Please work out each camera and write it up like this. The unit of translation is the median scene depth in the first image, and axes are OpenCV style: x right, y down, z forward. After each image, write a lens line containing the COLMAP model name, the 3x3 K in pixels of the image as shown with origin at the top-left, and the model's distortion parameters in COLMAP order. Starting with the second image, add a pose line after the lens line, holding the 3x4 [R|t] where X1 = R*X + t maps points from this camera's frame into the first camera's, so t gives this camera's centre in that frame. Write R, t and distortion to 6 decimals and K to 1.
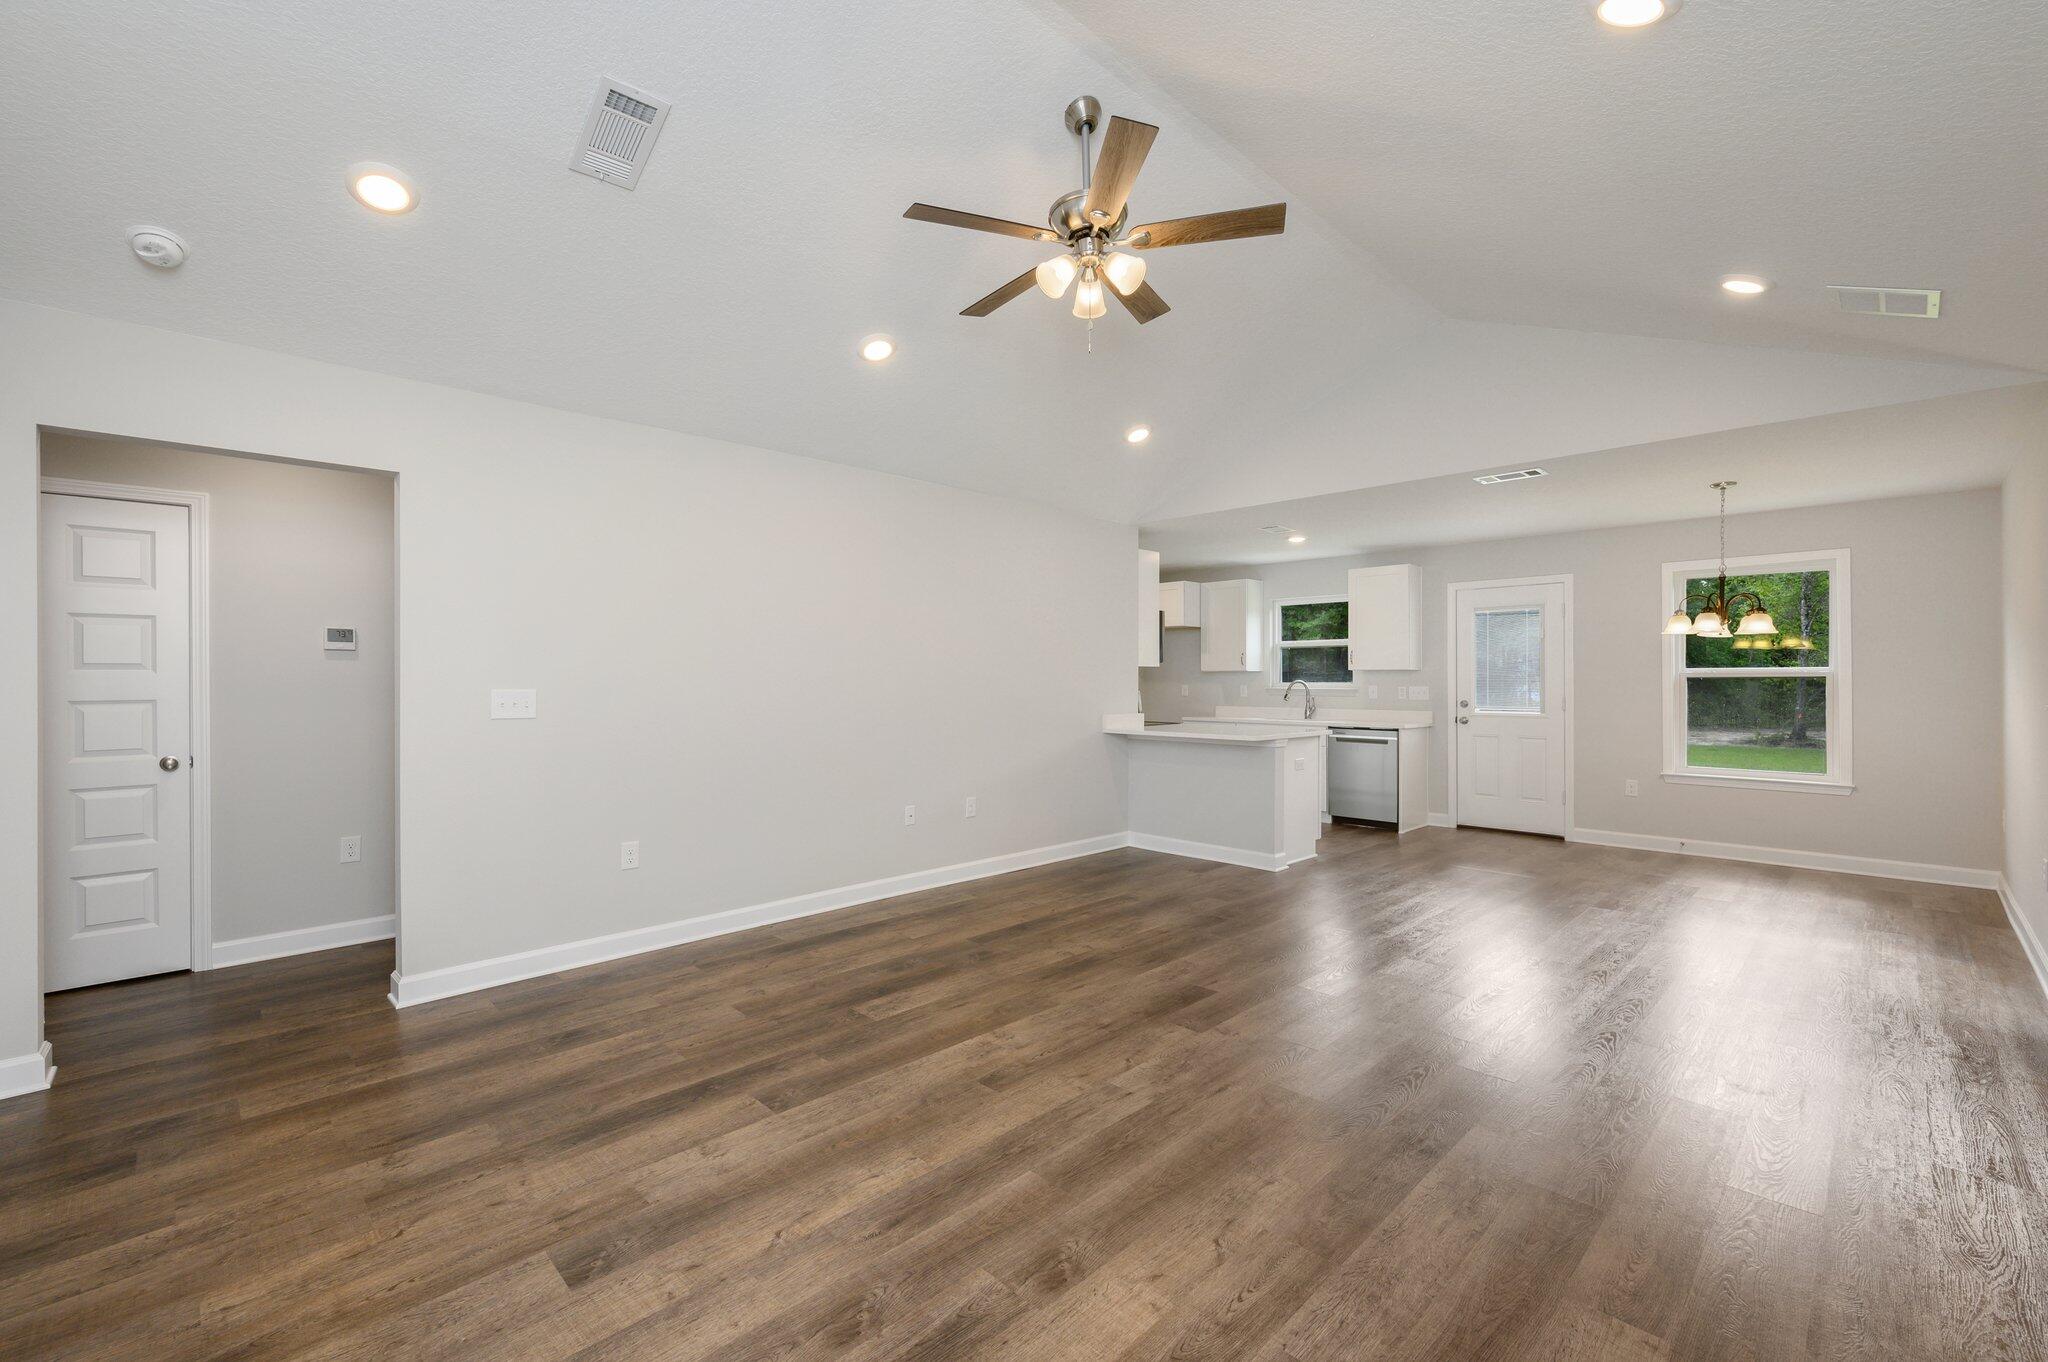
lens RADIAL K [[850.9, 0, 994.0], [0, 850.9, 681.5], [0, 0, 1]] dist [0.000942, -0.000027]
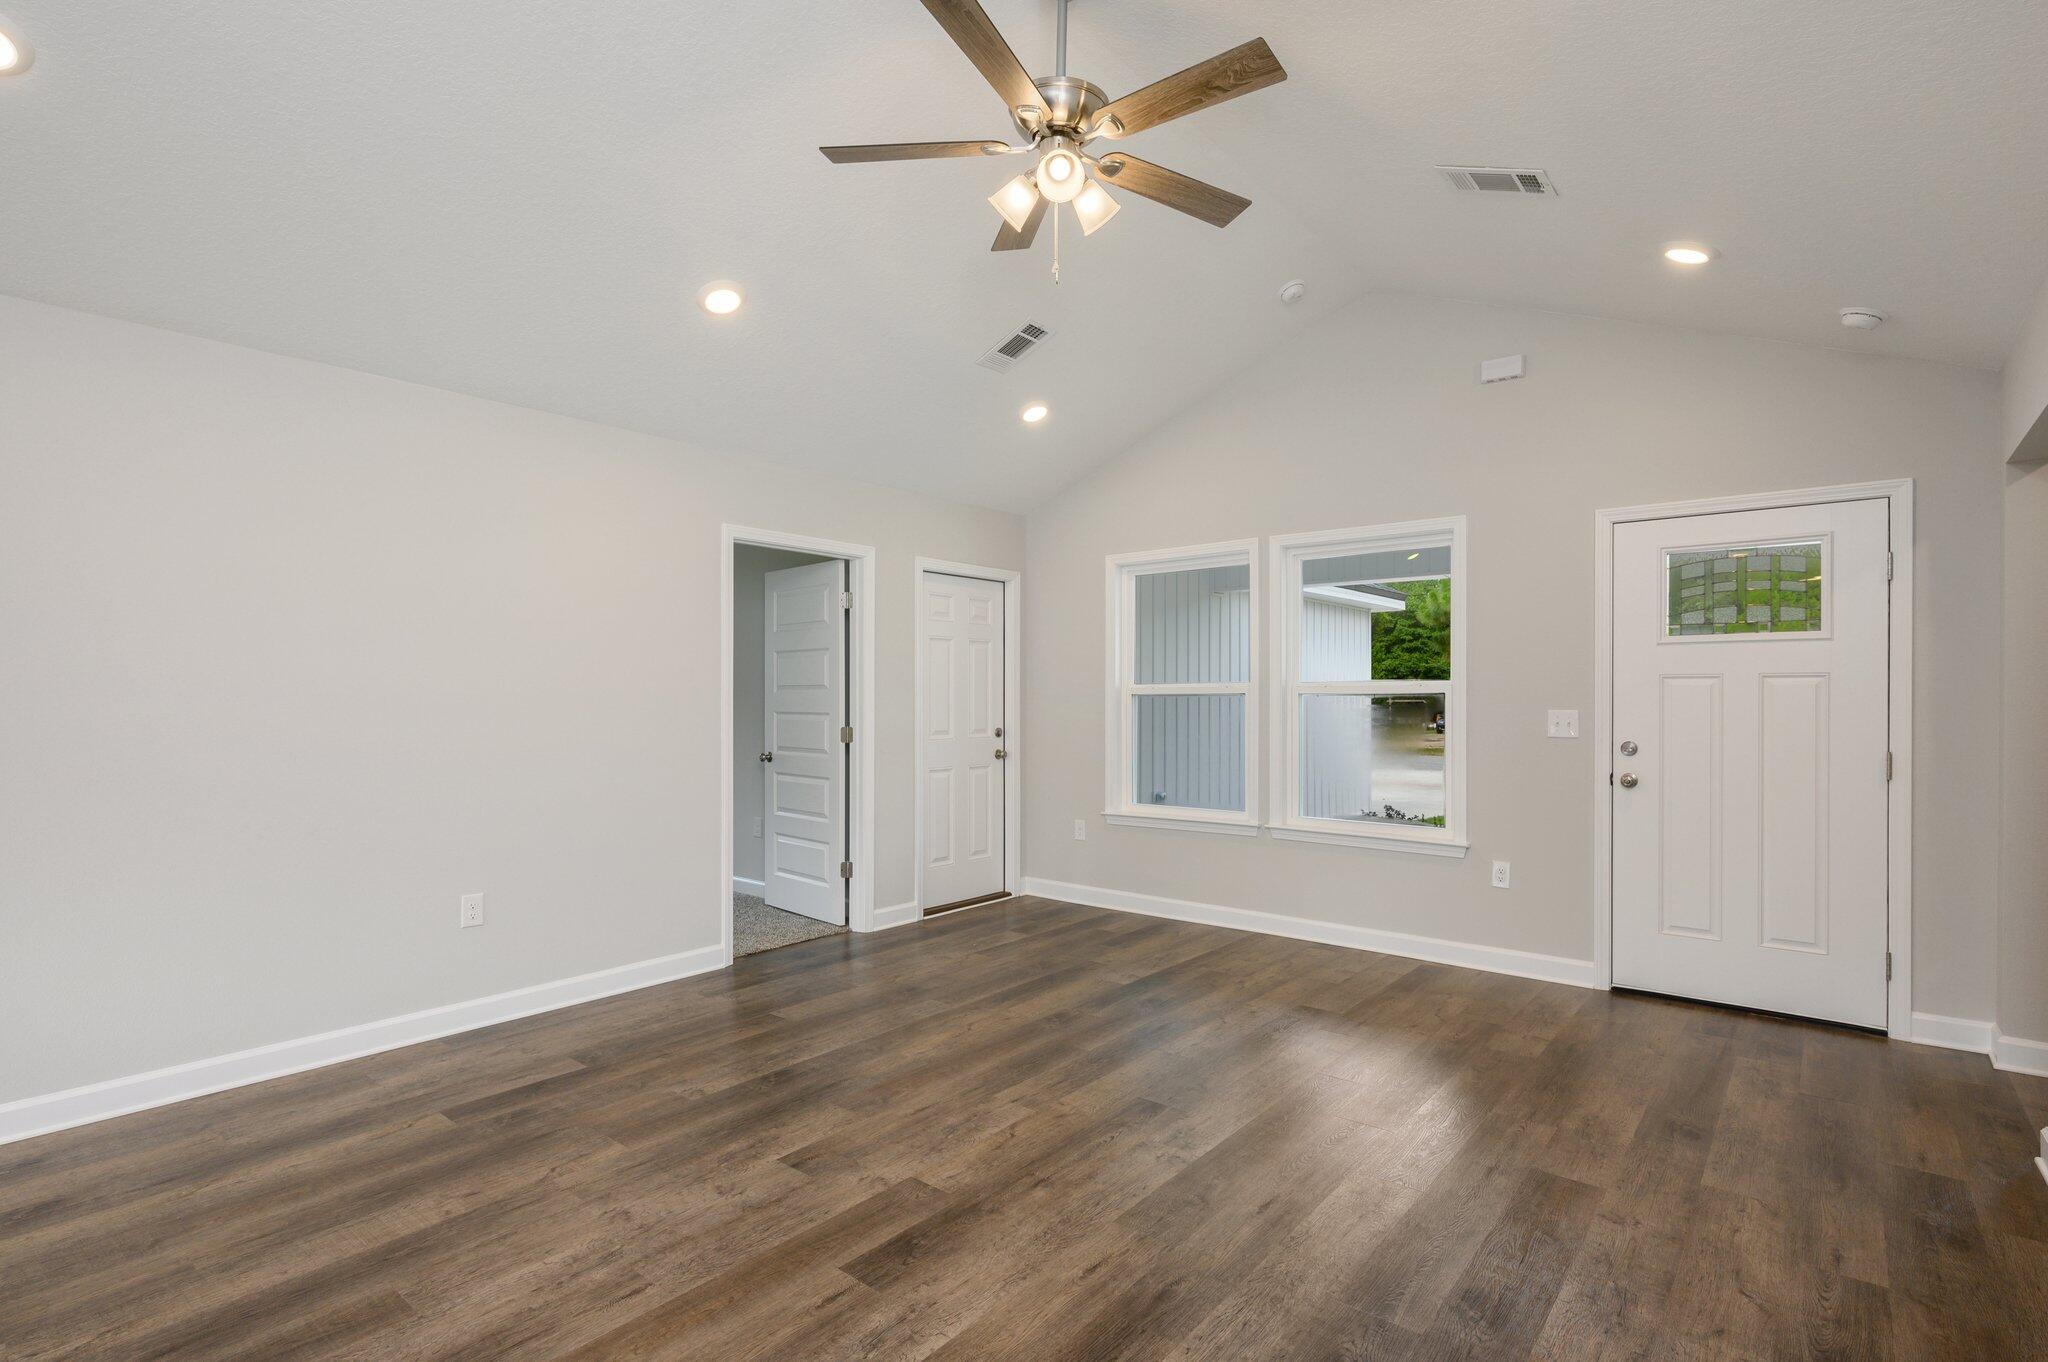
lens RADIAL K [[997.0, 0, 1026.2], [0, 997.0, 690.1], [0, 0, 1]] dist [-0.000641, -0.000023]
pose [[-0.991027, 0.001404, -0.133655, 0.225325], [0.001878, 0.999992, -0.003425, -0.005088], [0.133649, -0.003645, -0.991022, 1.625215]]
